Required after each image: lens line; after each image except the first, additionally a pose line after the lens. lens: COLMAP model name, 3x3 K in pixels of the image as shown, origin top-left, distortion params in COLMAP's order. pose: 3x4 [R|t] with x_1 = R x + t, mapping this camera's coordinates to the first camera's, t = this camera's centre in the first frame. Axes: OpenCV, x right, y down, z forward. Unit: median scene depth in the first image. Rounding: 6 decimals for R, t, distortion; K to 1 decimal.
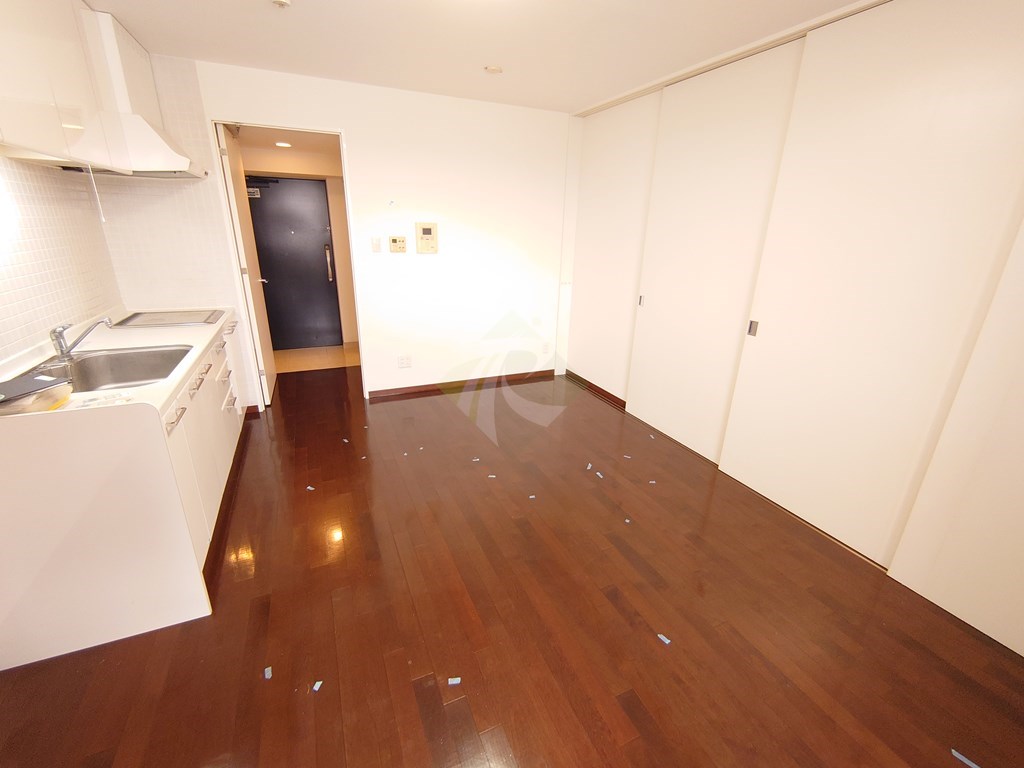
lens RADIAL K [[441.1, 0, 510.4], [0, 441.1, 382.4], [0, 0, 1]] dist [-0.000663, -0.000089]
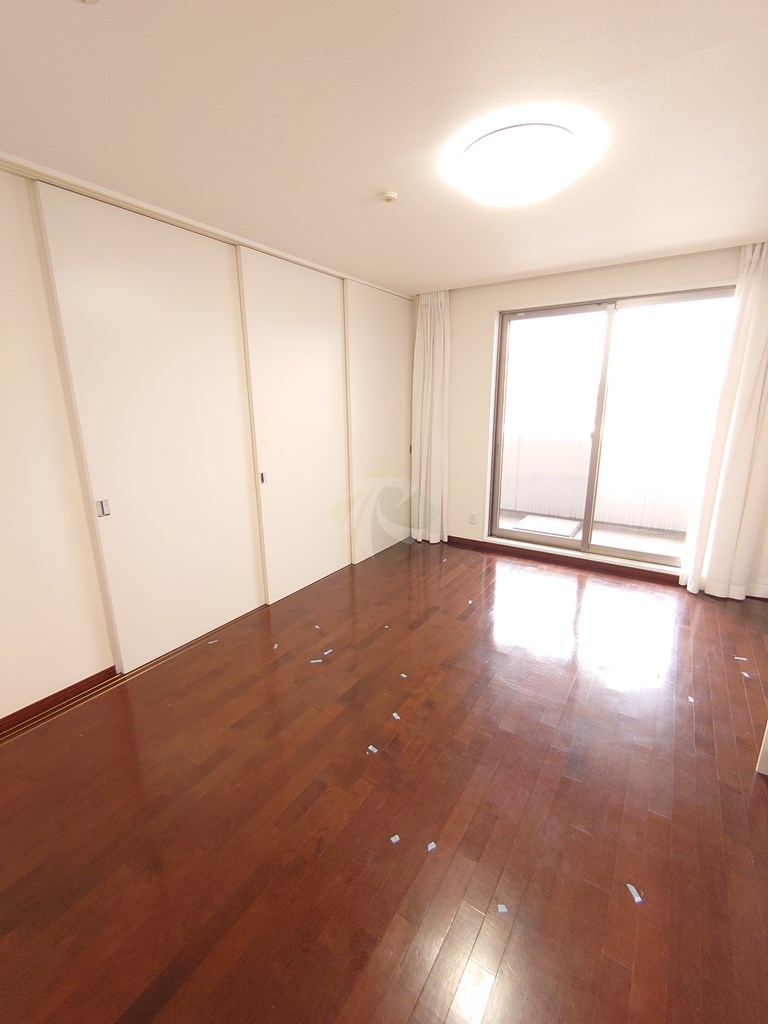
lens RADIAL K [[441.1, 0, 381.5], [0, 441.1, 506.5], [0, 0, 1]] dist [-0.000663, -0.000089]
pose [[-0.532460, -0.226696, 0.815534, -0.562867], [0.276487, 0.864042, 0.420698, -0.429594], [-0.800026, 0.449489, -0.397389, 1.145550]]
